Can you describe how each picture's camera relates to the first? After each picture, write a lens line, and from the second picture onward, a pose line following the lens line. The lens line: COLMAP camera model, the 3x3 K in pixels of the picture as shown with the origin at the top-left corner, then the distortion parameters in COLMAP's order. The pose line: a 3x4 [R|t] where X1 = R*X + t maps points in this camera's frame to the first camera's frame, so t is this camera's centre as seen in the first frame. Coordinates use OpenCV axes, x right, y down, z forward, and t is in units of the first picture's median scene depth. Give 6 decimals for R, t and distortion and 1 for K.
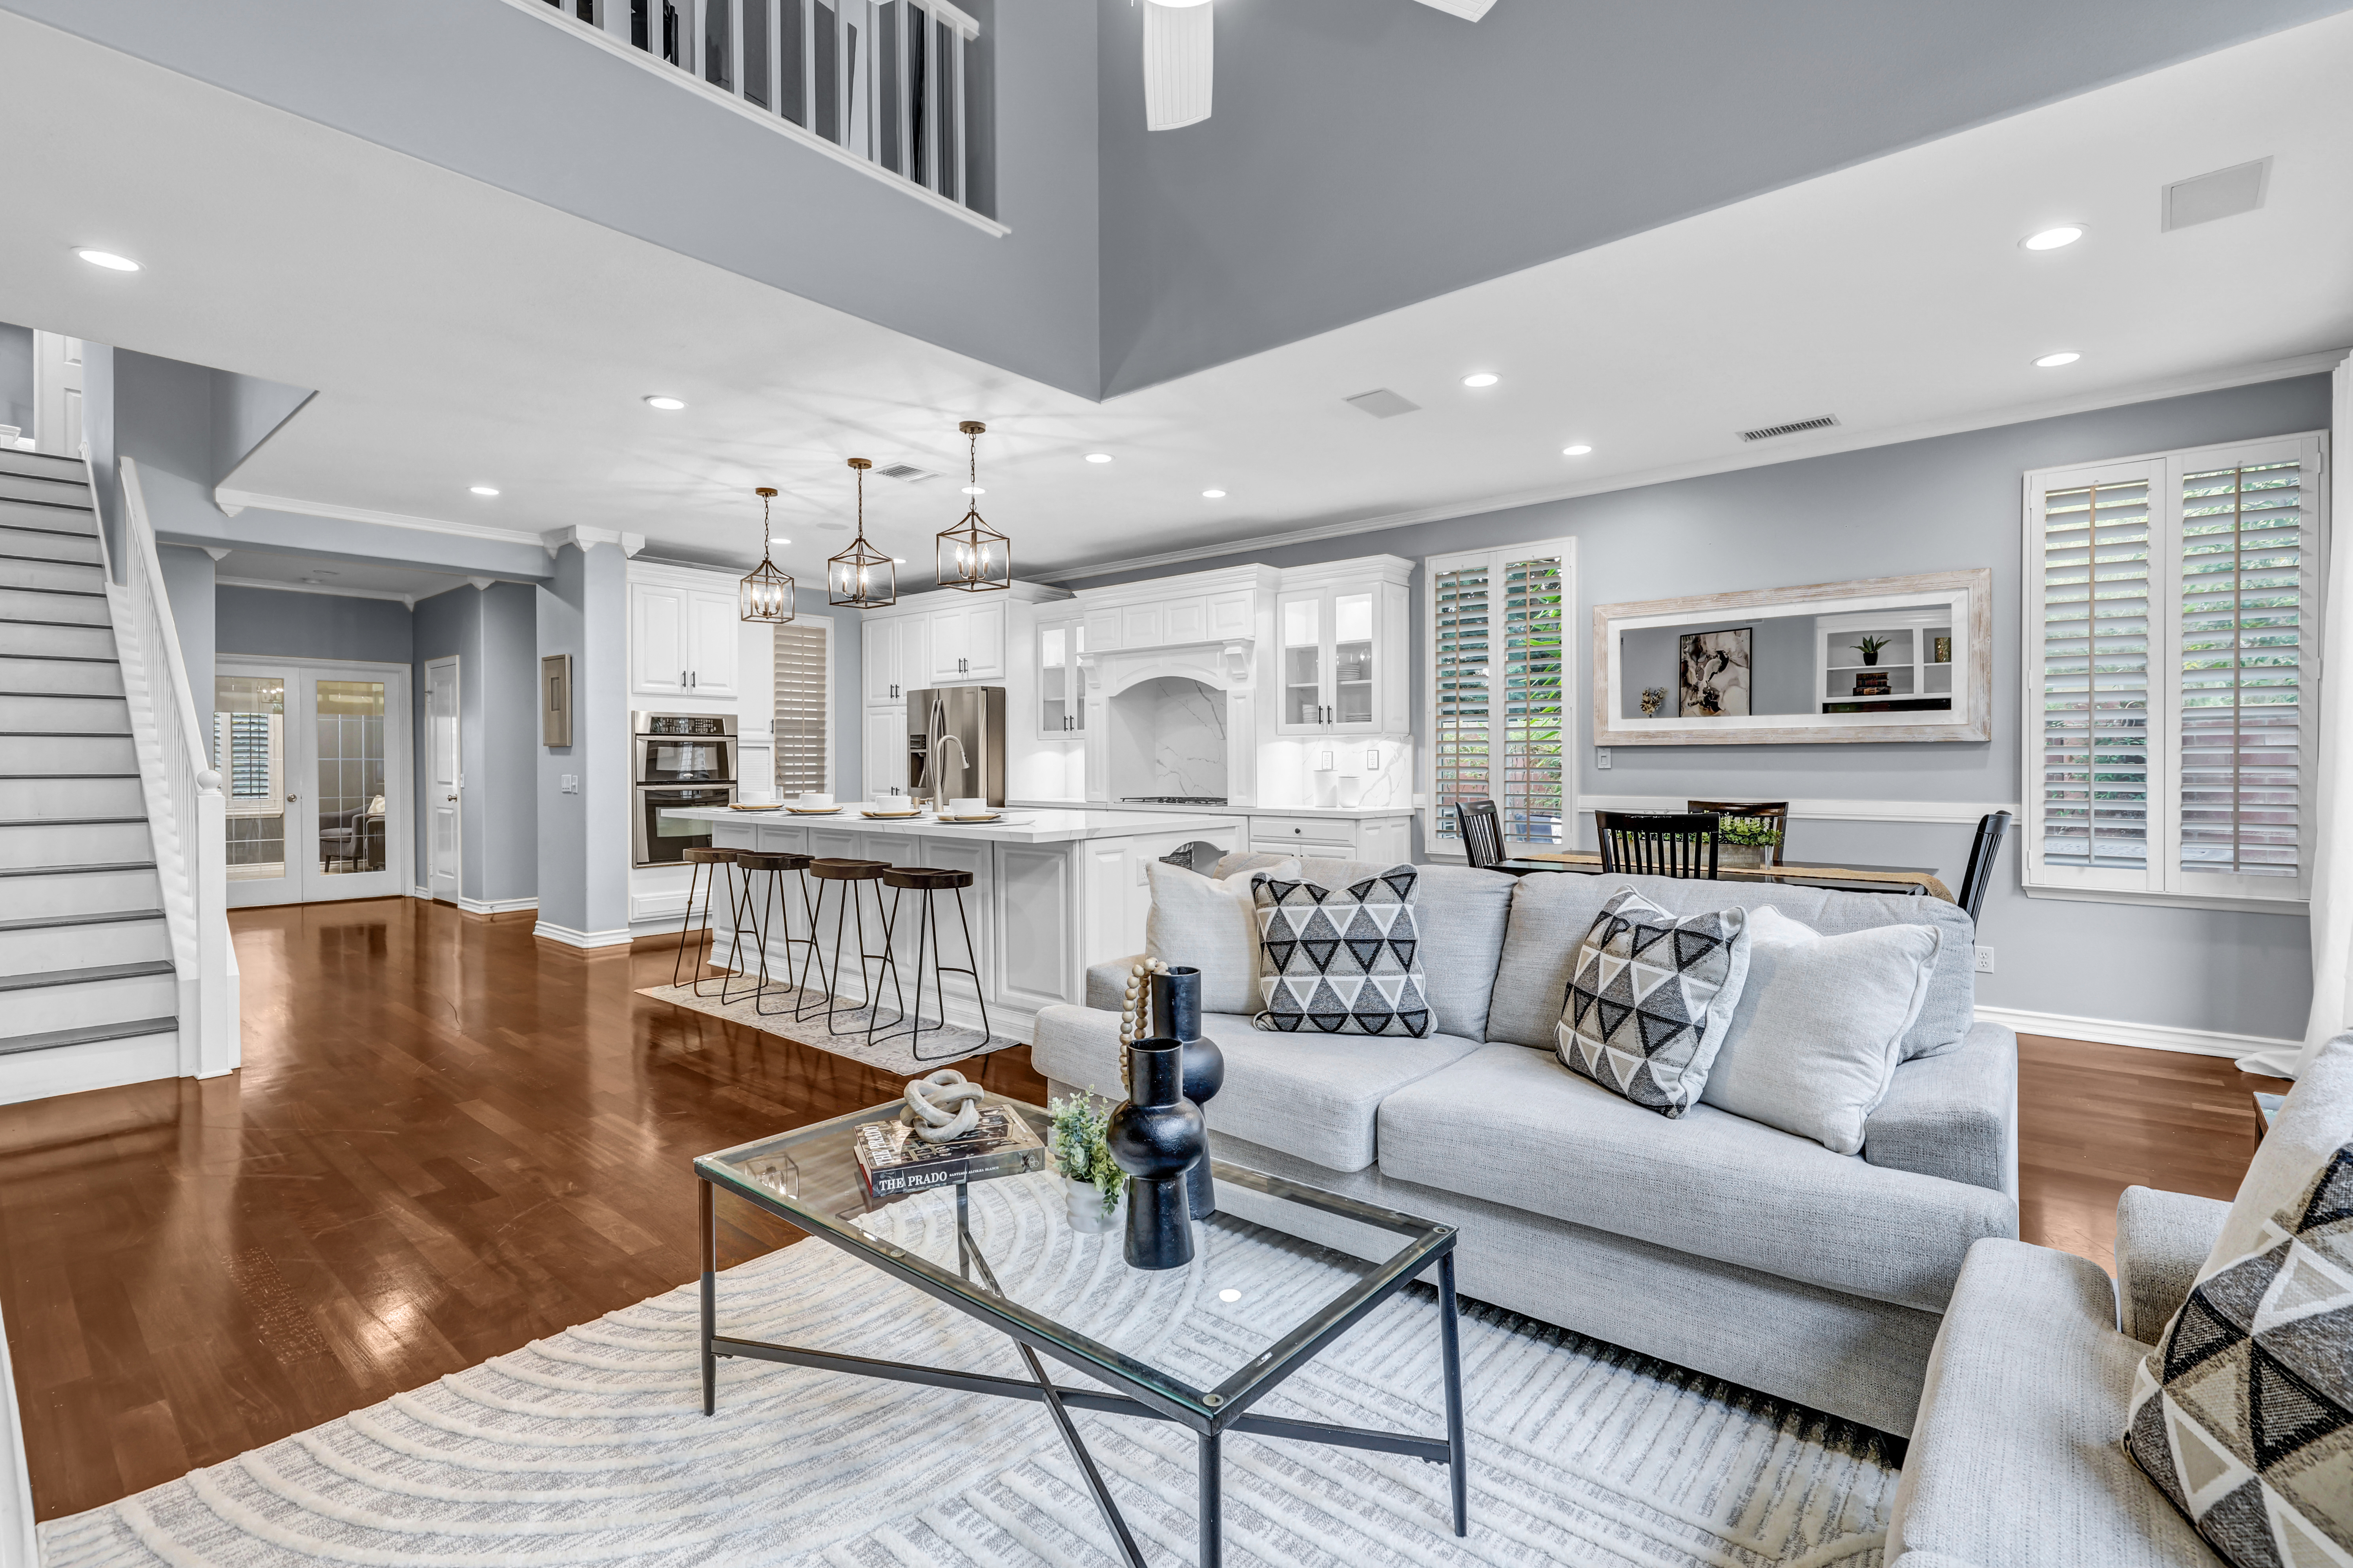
lens RADIAL K [[1067.8, 0, 1183.7], [0, 1067.8, 779.1], [0, 0, 1]] dist [-0.003233, -0.000059]
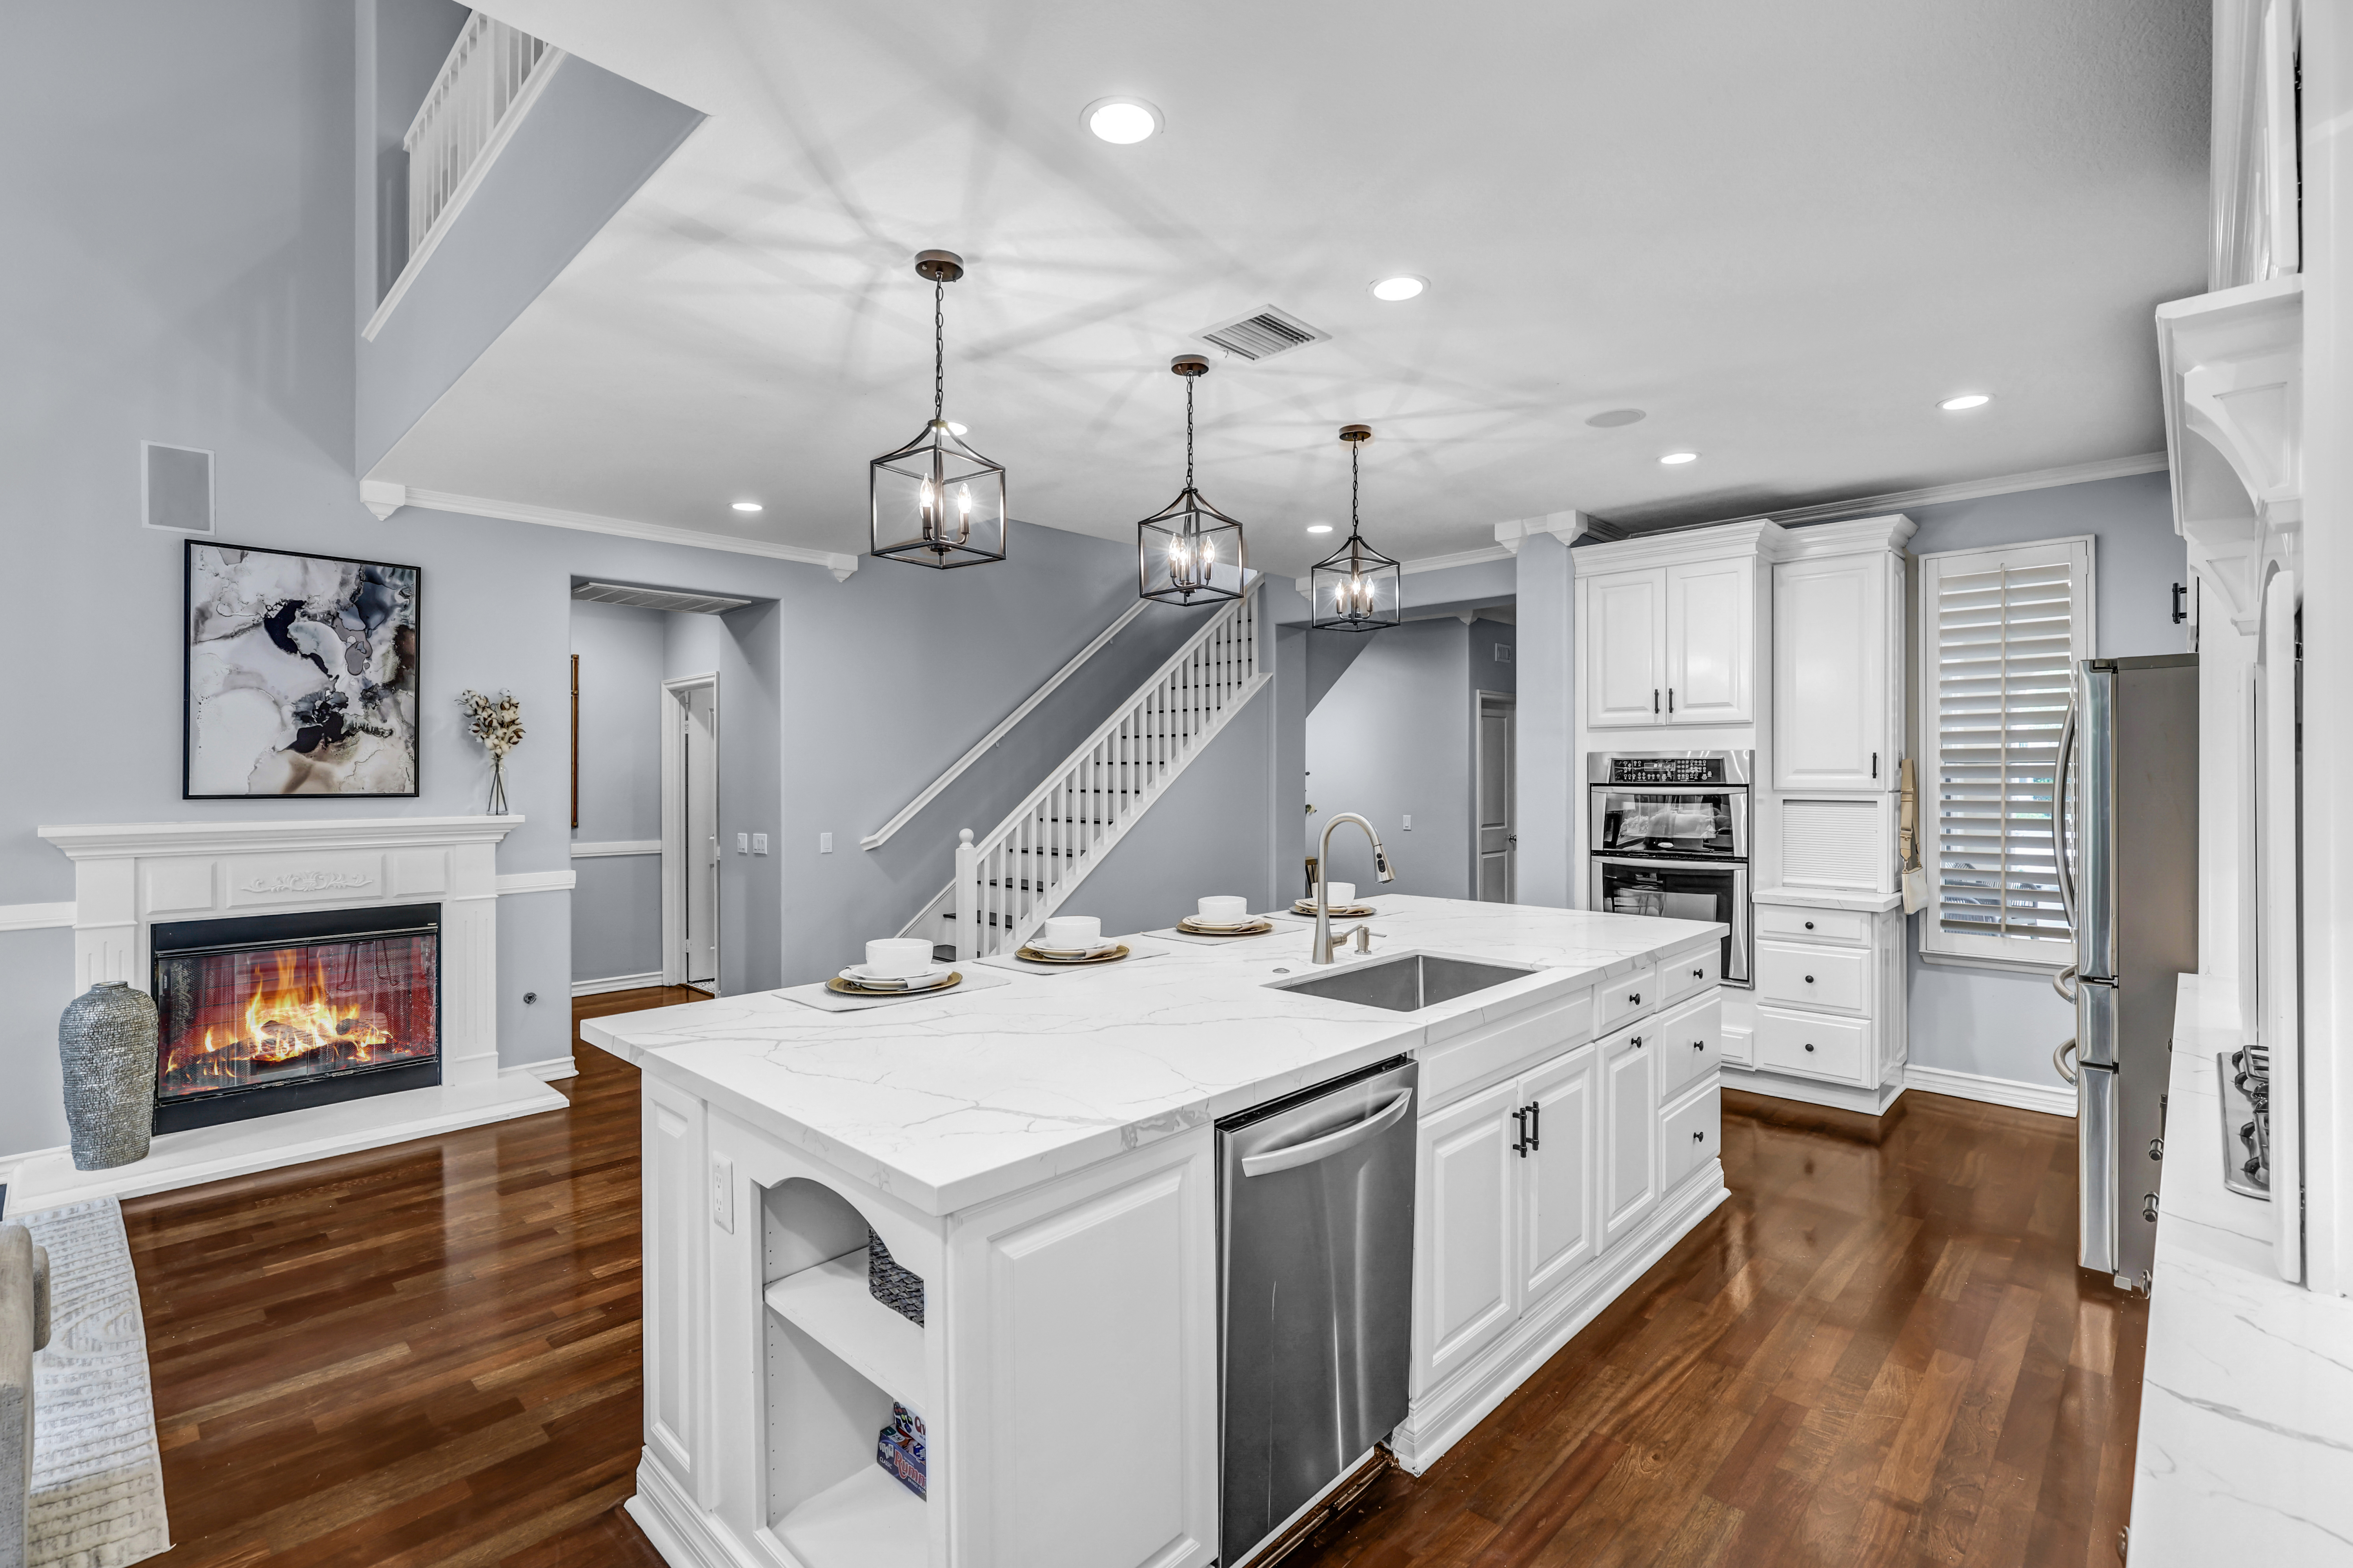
lens RADIAL K [[1067.8, 0, 1184.8], [0, 1067.8, 776.1], [0, 0, 1]] dist [-0.003233, -0.000059]
pose [[-0.062399, -0.000627, -0.998051, 0.284540], [-0.010823, 0.999941, 0.000049, -0.057102], [0.997993, 0.010805, -0.062402, 0.969737]]
